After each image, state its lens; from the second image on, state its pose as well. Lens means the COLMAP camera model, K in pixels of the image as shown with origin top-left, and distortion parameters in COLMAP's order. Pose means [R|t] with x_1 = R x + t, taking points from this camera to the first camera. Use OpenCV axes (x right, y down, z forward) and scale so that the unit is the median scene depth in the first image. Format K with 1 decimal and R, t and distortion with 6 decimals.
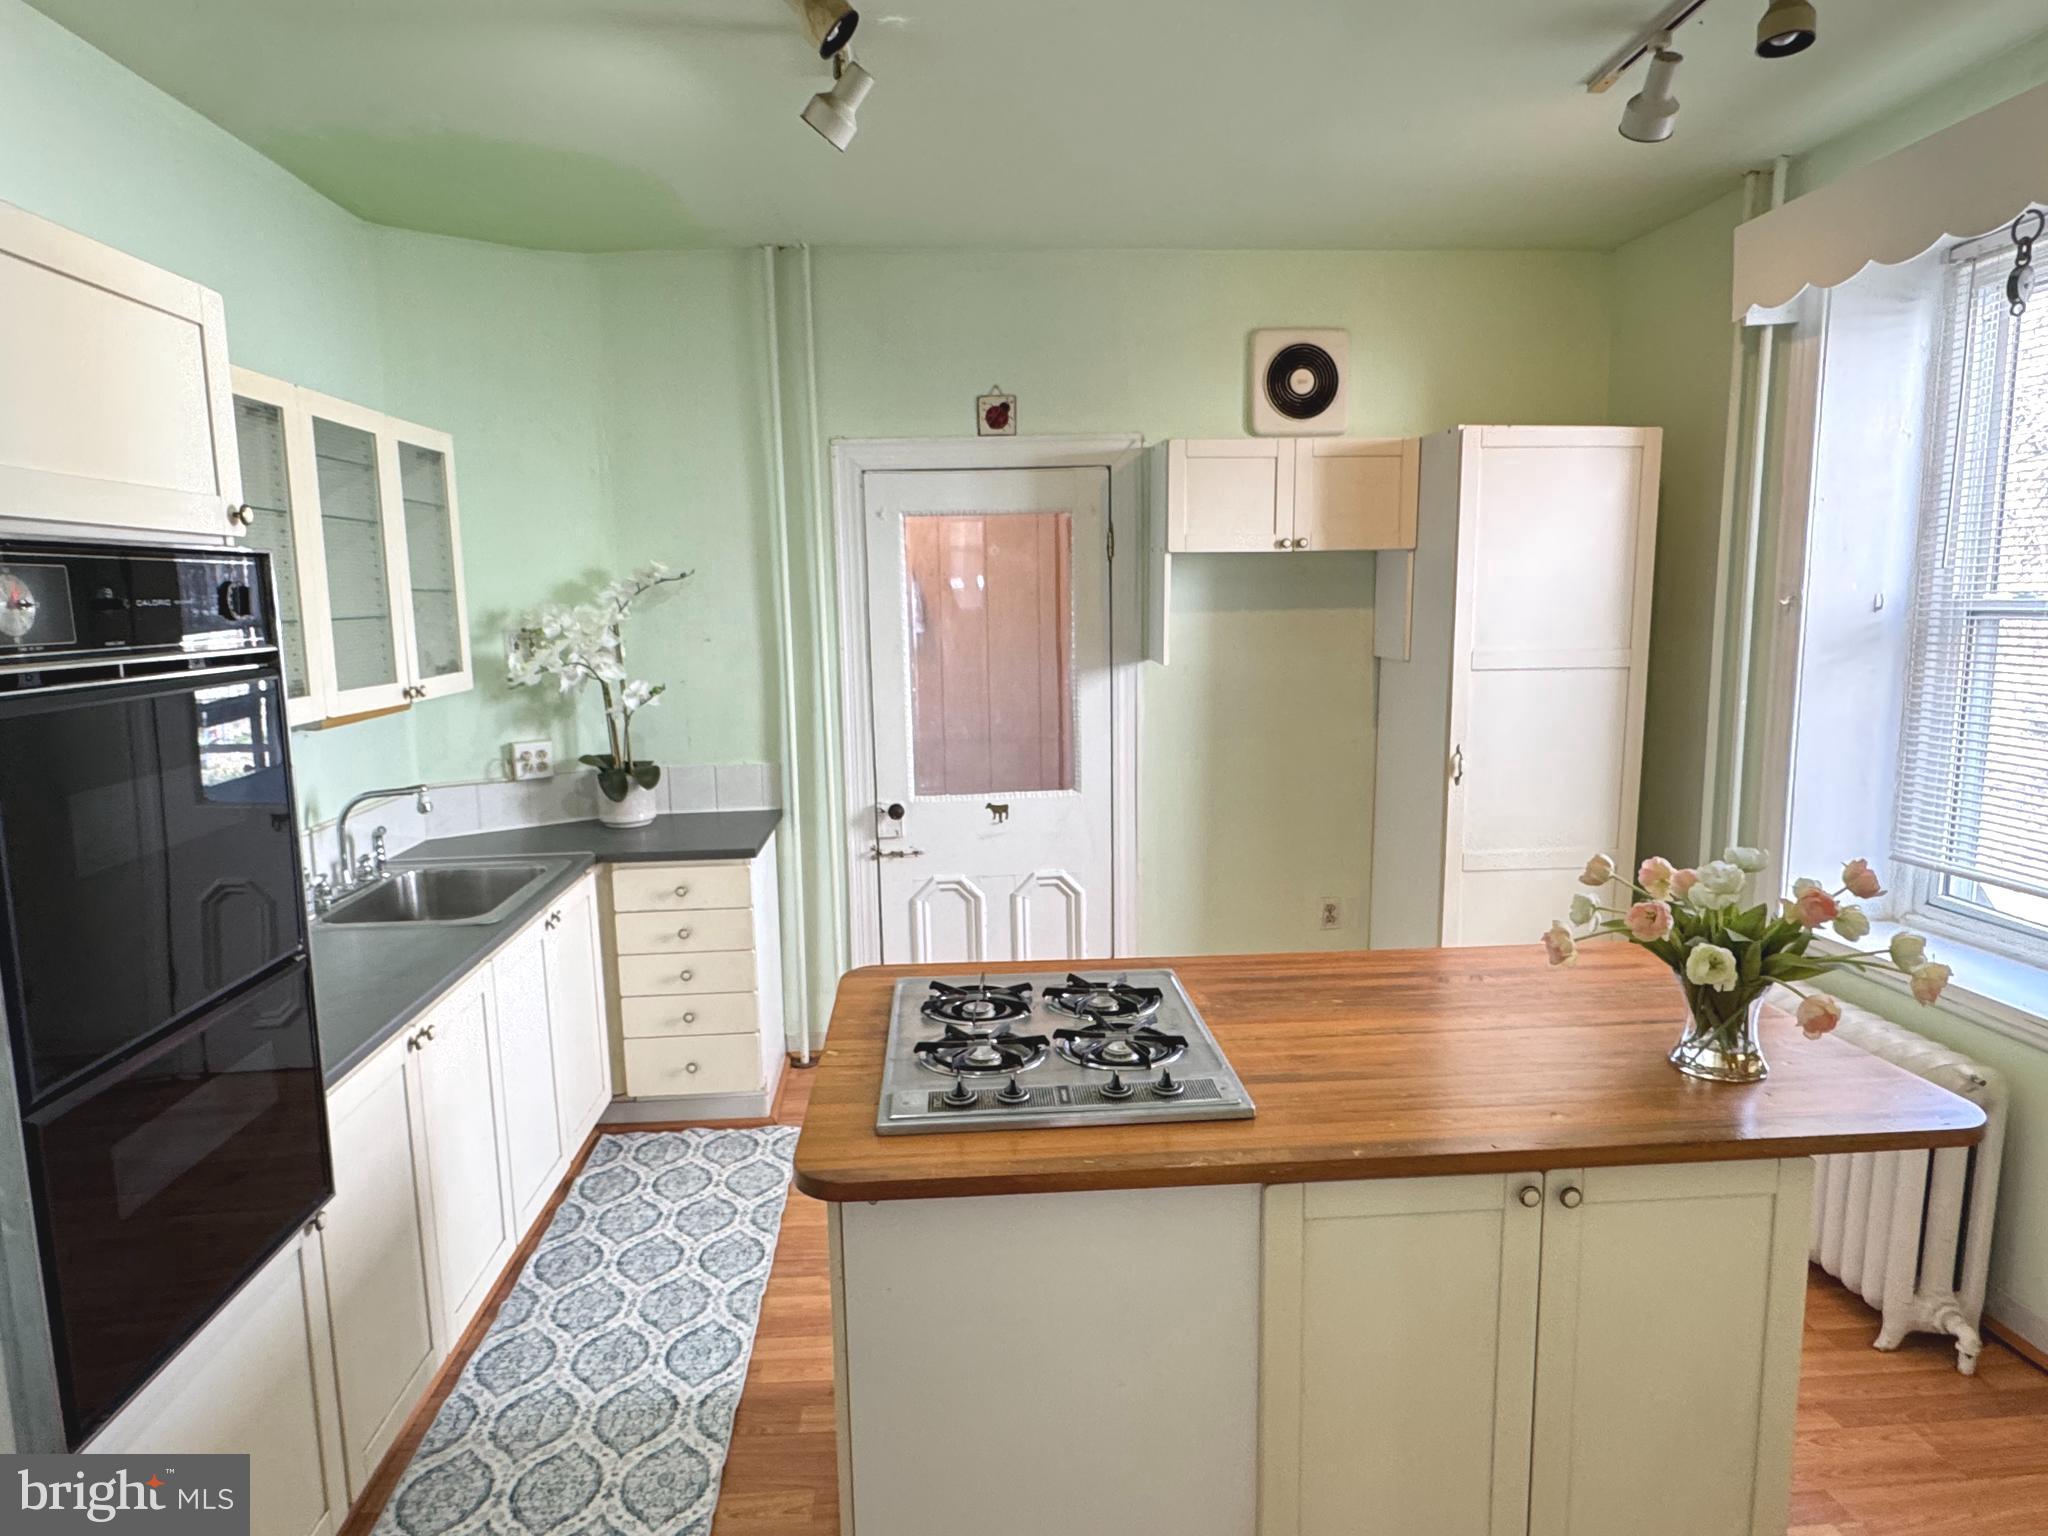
lens RADIAL K [[1190.9, 0, 1021.9], [0, 1190.9, 763.6], [0, 0, 1]] dist [-0.001783, -0.000116]
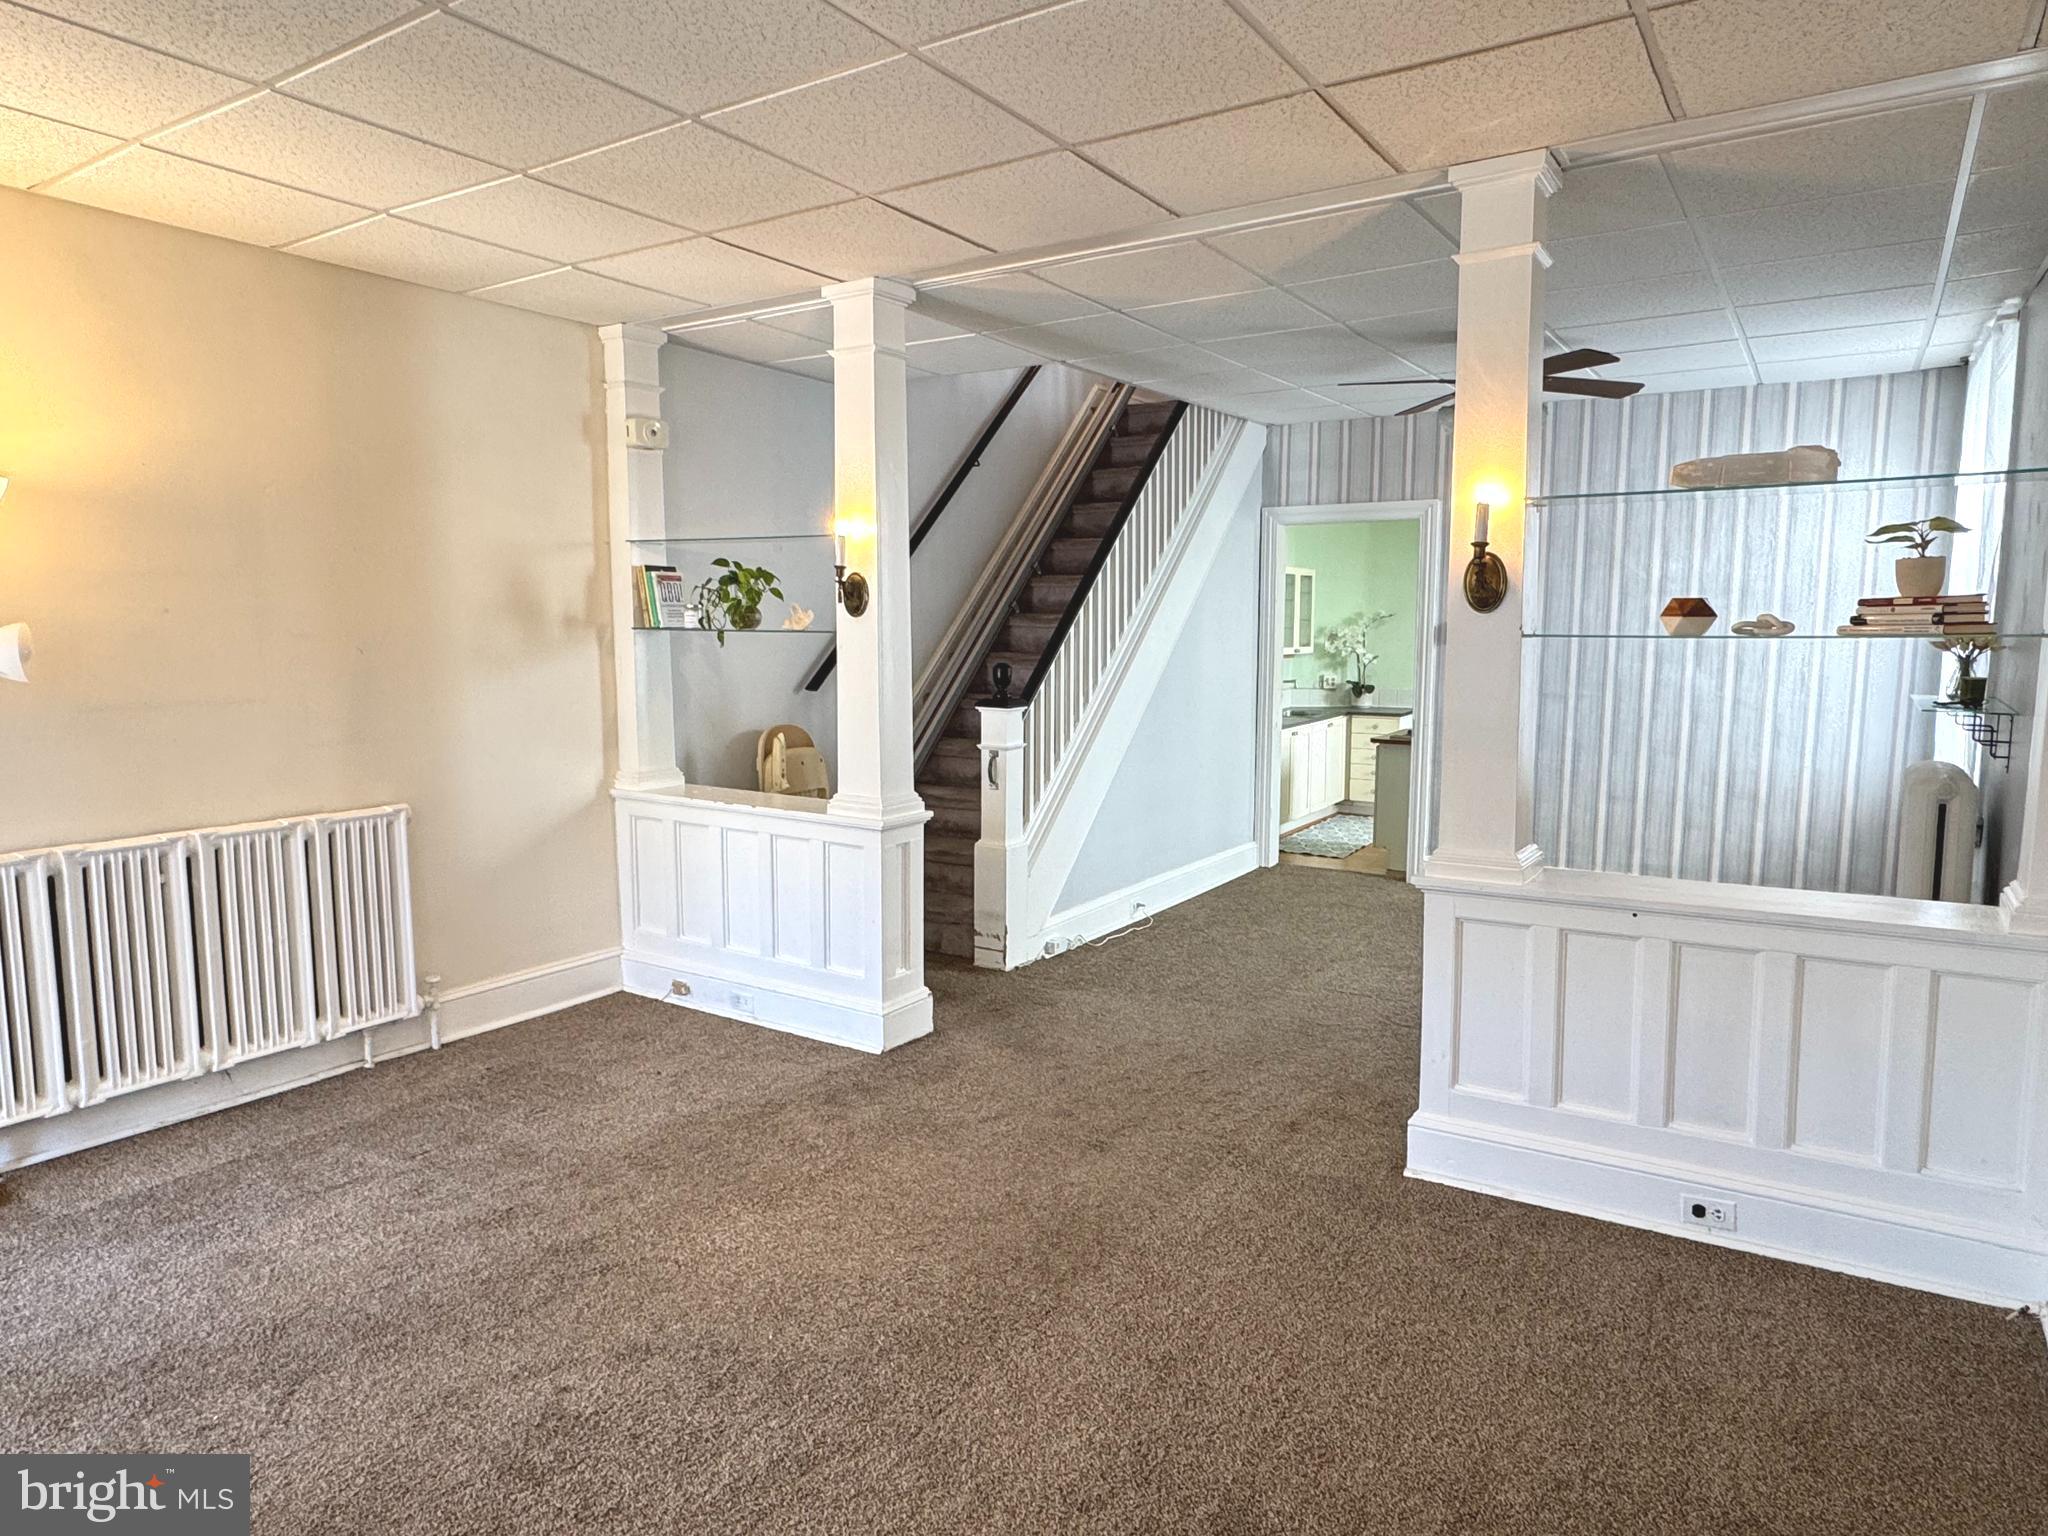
lens RADIAL K [[1257.7, 0, 1023.6], [0, 1257.7, 767.8], [0, 0, 1]] dist [-0.001685, -0.000060]
pose [[0.800260, 0.083074, -0.593870, 0.776660], [-0.098315, 0.995133, 0.006723, 0.249718], [0.591538, 0.053006, 0.804533, -1.773972]]
